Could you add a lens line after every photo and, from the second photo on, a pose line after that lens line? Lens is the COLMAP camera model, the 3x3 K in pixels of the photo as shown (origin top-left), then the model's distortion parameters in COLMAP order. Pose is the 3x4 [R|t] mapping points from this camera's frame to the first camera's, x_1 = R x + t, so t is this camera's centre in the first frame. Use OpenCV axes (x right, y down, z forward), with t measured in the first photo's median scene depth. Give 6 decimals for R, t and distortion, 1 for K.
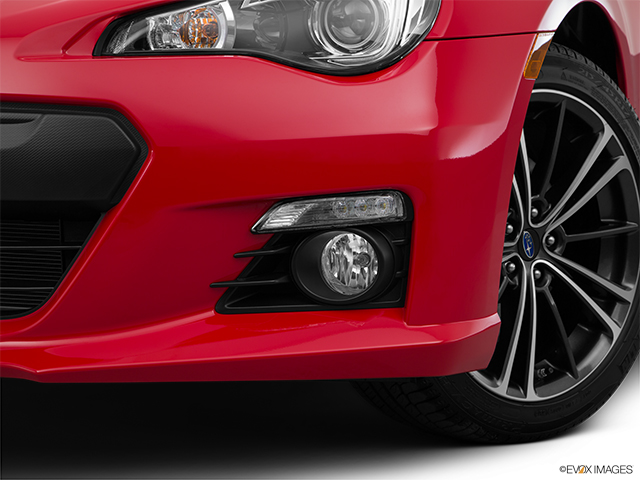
lens RADIAL K [[1753.4, 0, 320.0], [0, 1753.4, 240.0], [0, 0, 1]] dist [0.311104, -0.100218]
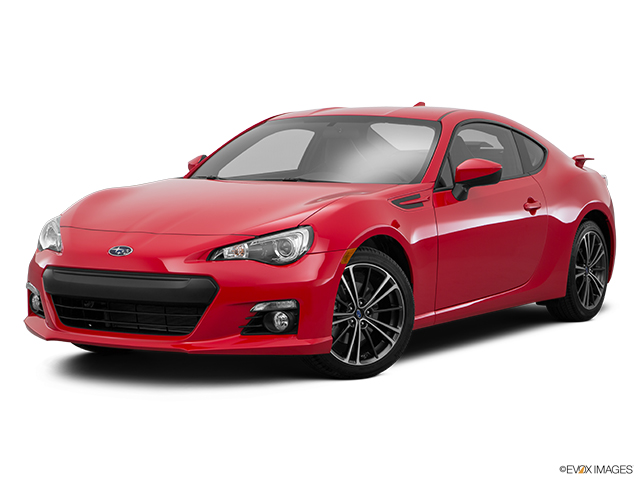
lens RADIAL K [[1381.6, 0, 320.0], [0, 1381.6, 240.0], [0, 0, 1]] dist [0.089499, 0.138326]
pose [[0.982349, 0.003660, -0.187021, 0.580113], [-0.008176, 0.999693, -0.023381, -0.079588], [0.186878, 0.024498, 0.982078, -1.581722]]
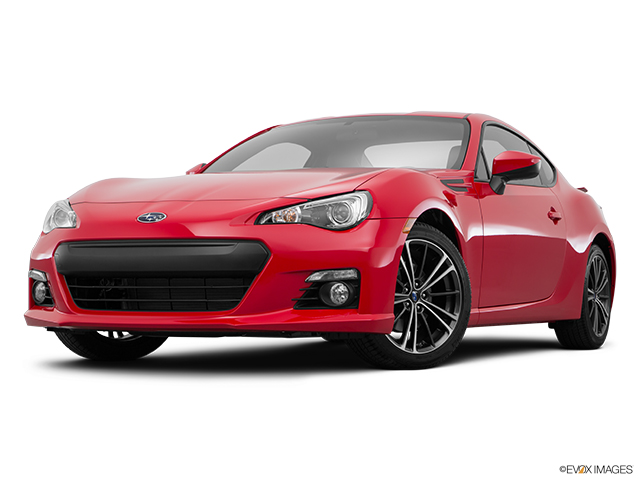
lens RADIAL K [[1274.3, 0, 320.0], [0, 1274.3, 240.0], [0, 0, 1]] dist [-0.008446, -0.013572]
pose [[0.995615, -0.007543, -0.093243, 0.183044], [-0.004637, 0.991540, -0.129719, 0.200216], [0.093433, 0.129582, 0.987157, -1.119940]]
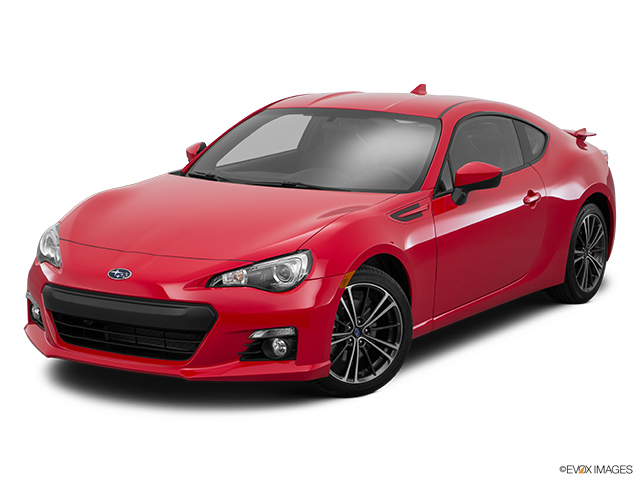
lens RADIAL K [[1381.6, 0, 320.0], [0, 1381.6, 240.0], [0, 0, 1]] dist [0.089499, 0.138326]
pose [[0.982088, 0.022930, -0.187023, 0.582268], [-0.010934, 0.997830, 0.064927, -0.363702], [0.188106, -0.061720, 0.980208, -1.576041]]
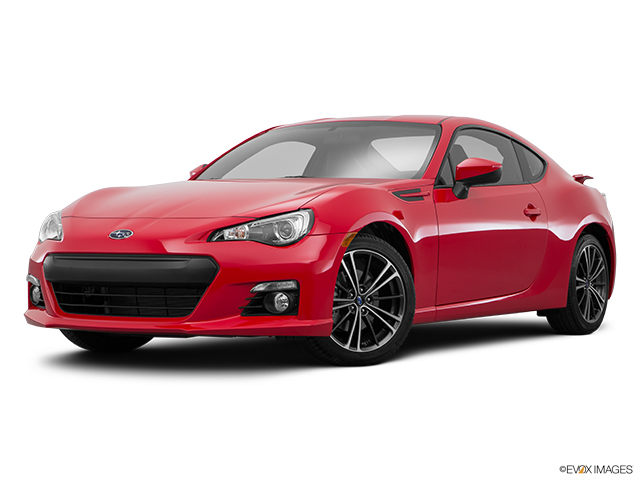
lens RADIAL K [[1381.6, 0, 320.0], [0, 1381.6, 240.0], [0, 0, 1]] dist [0.089499, 0.138326]
pose [[0.982346, -0.006764, -0.186952, 0.579305], [-0.009466, 0.996269, -0.085782, 0.120556], [0.186835, 0.086038, 0.978617, -1.573694]]
